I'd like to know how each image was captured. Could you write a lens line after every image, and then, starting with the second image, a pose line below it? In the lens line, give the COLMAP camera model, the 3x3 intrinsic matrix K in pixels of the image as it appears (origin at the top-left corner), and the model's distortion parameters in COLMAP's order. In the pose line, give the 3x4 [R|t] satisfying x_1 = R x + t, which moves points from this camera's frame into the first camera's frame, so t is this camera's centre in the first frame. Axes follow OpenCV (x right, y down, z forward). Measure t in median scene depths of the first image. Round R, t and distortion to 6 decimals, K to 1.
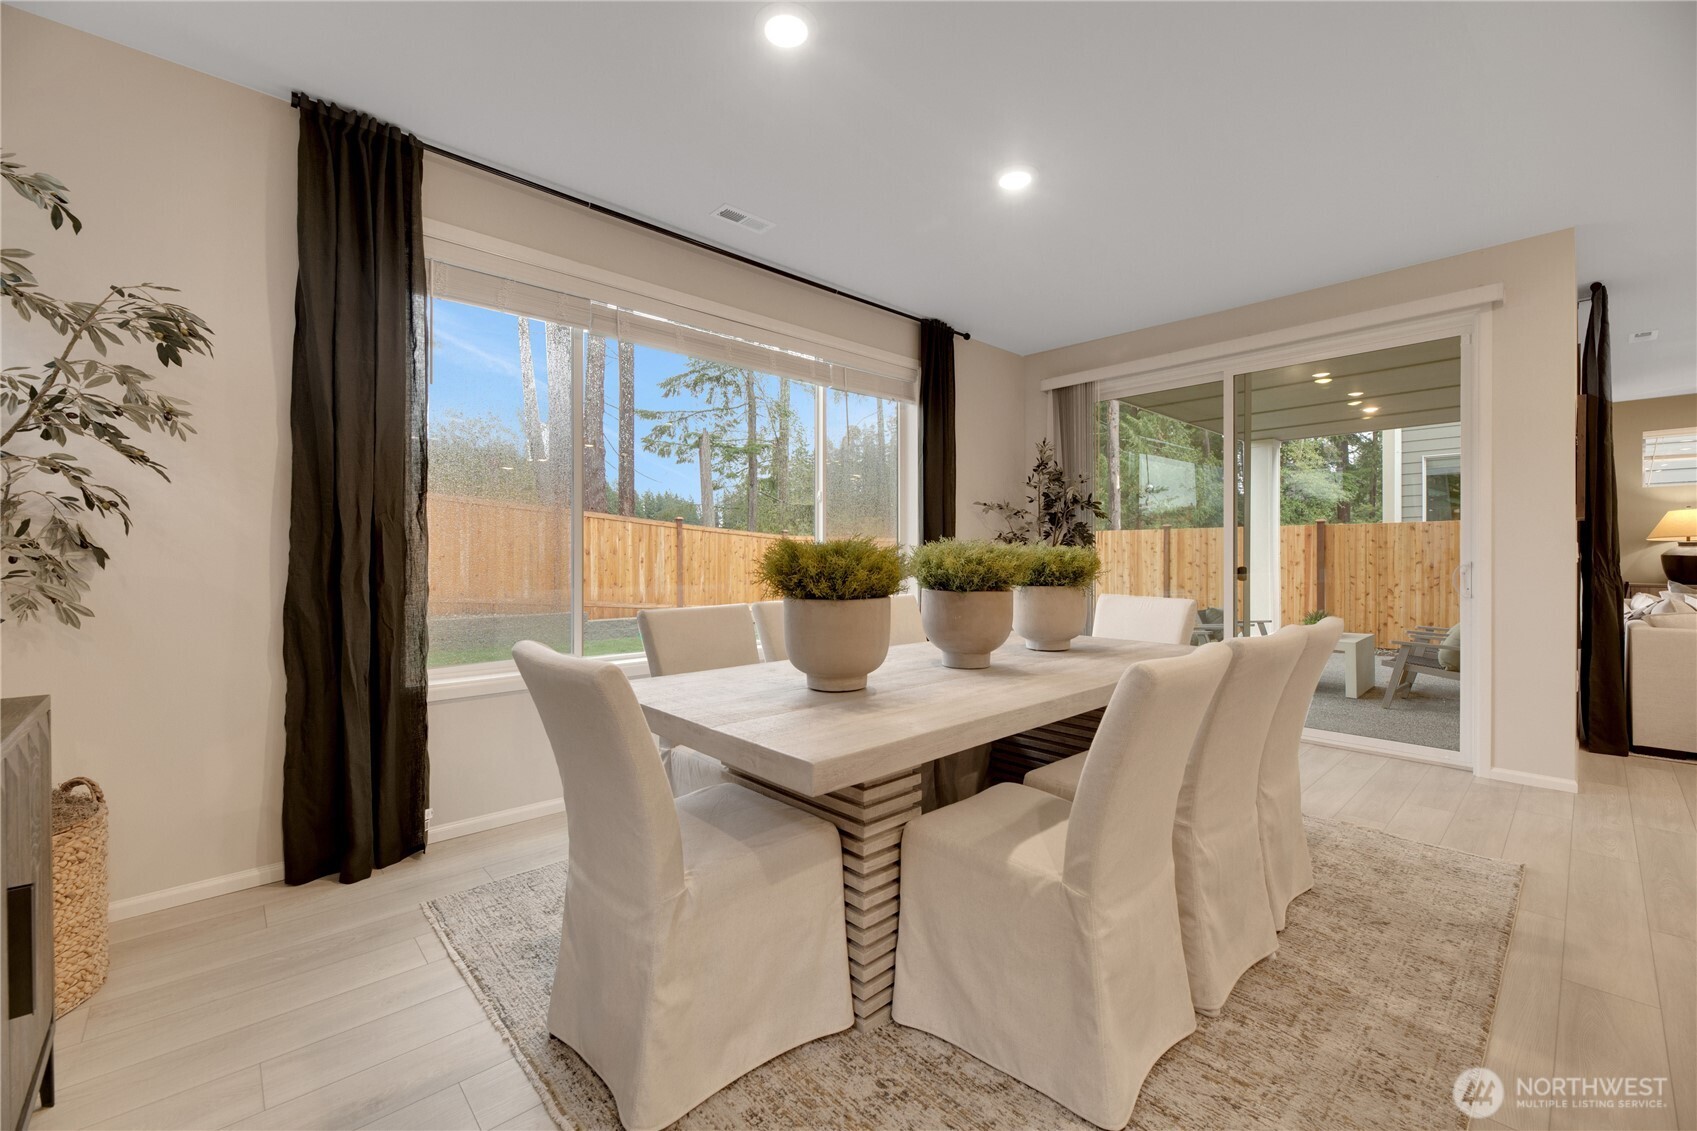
lens RADIAL K [[690.2, 0, 841.0], [0, 690.2, 562.0], [0, 0, 1]] dist [0.001590, 0.000281]
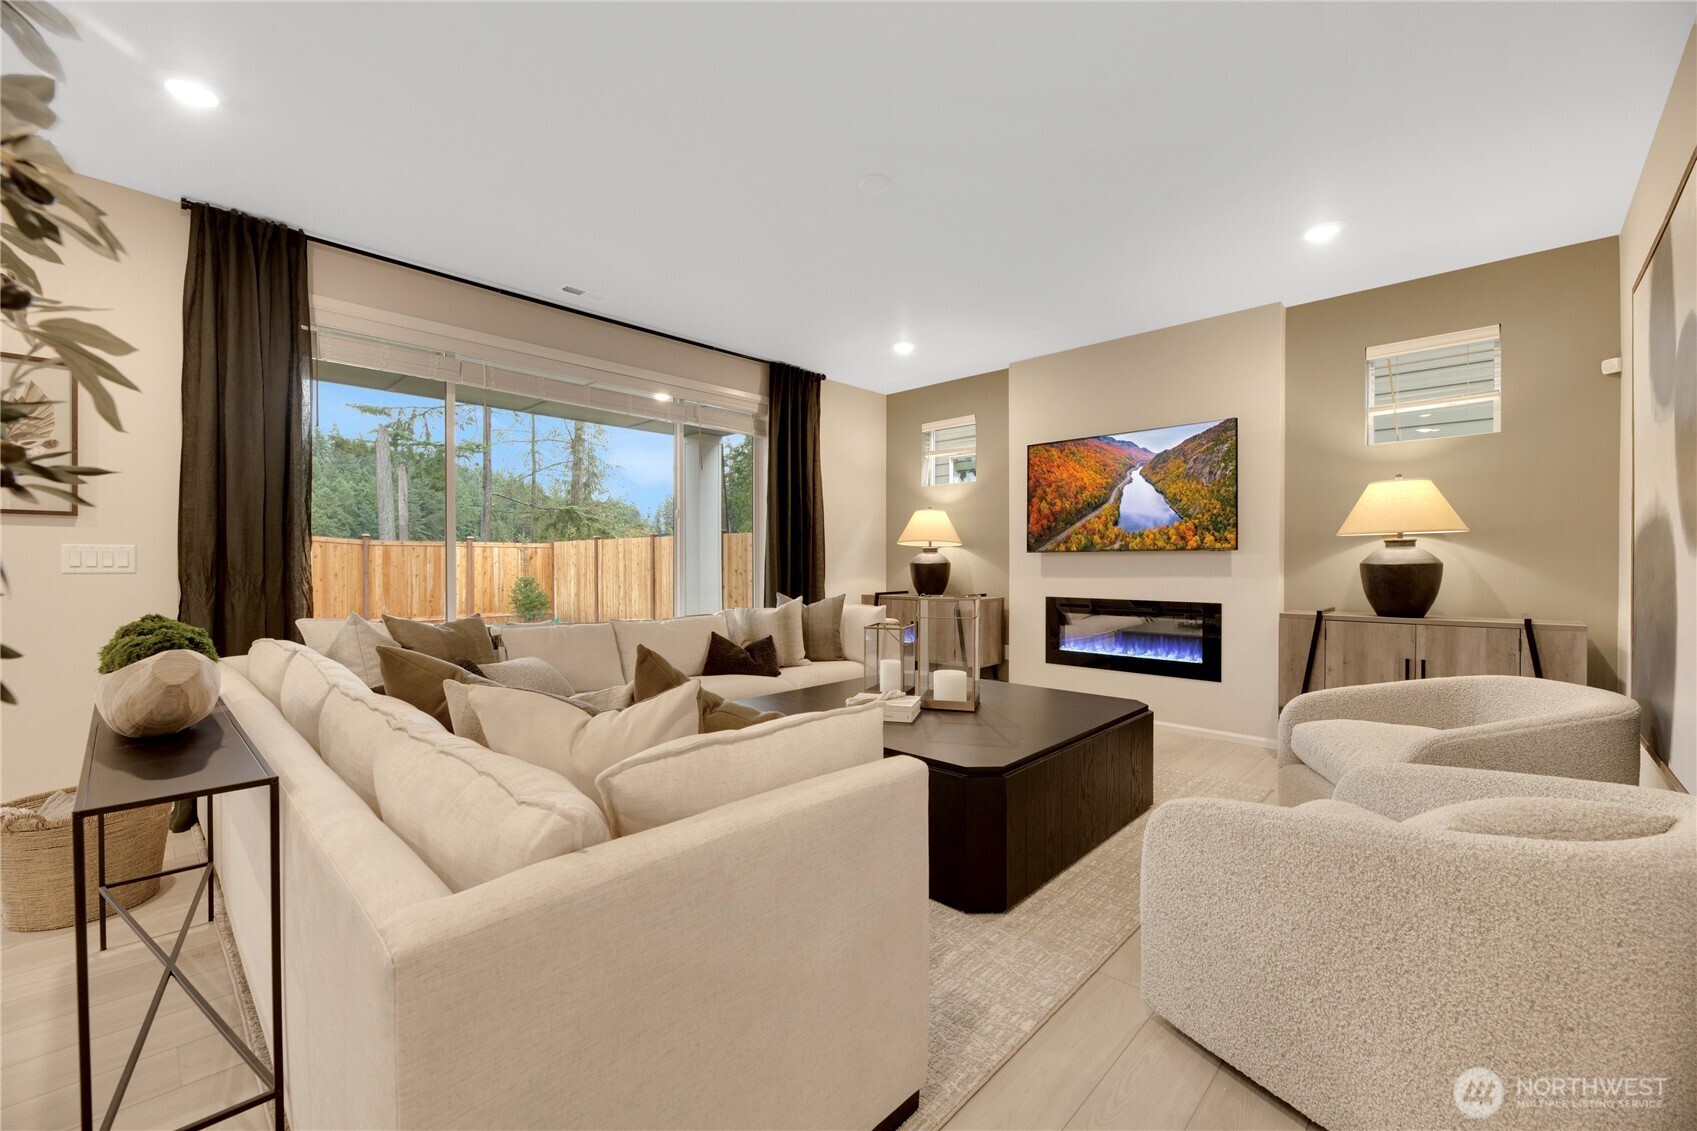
lens RADIAL K [[690.2, 0, 837.8], [0, 690.2, 568.5], [0, 0, 1]] dist [0.001590, 0.000281]
pose [[0.998155, 0.001069, 0.060712, 0.672173], [-0.000962, 0.999998, -0.001784, -0.000087], [-0.060714, 0.001723, 0.998154, 0.078839]]
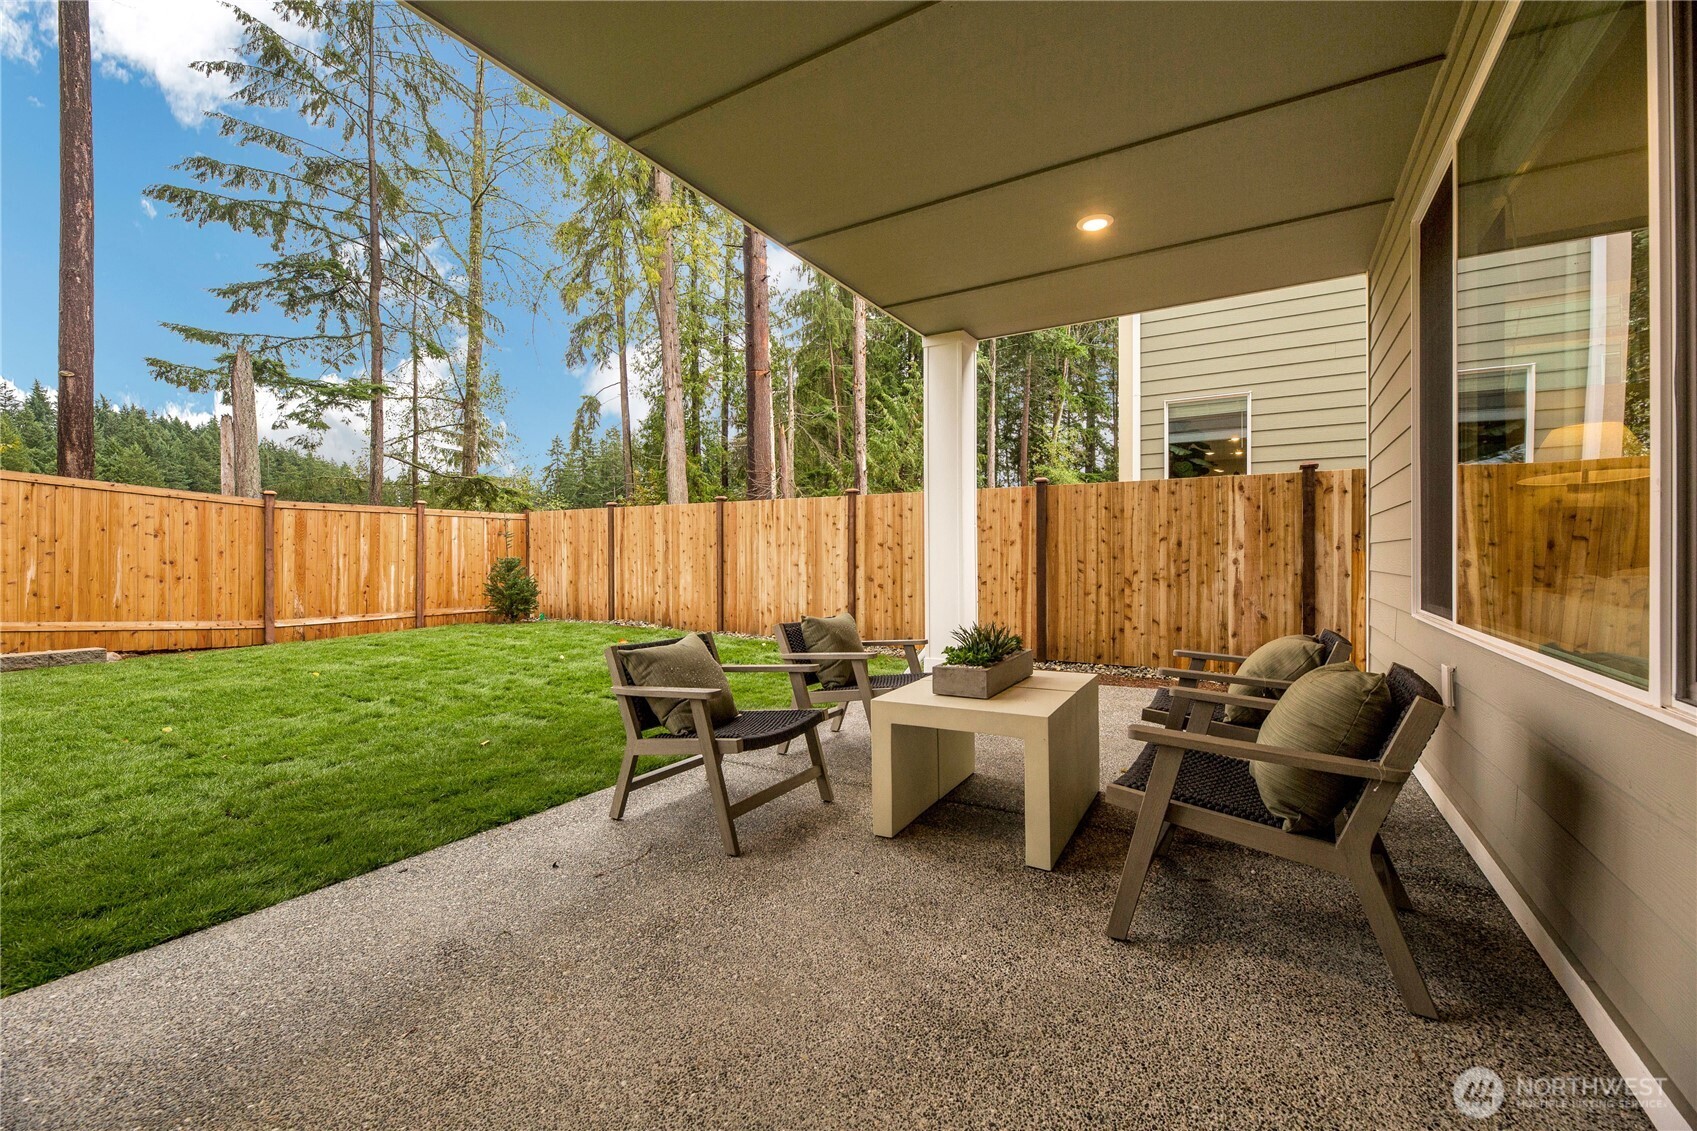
lens RADIAL K [[691.6, 0, 841.9], [0, 691.6, 560.9], [0, 0, 1]] dist [-0.003318, -0.000222]
pose [[0.961280, -0.001391, 0.275571, 0.320949], [0.001308, 0.999999, 0.000484, 0.019910], [-0.275571, -0.000105, 0.961281, 0.403270]]
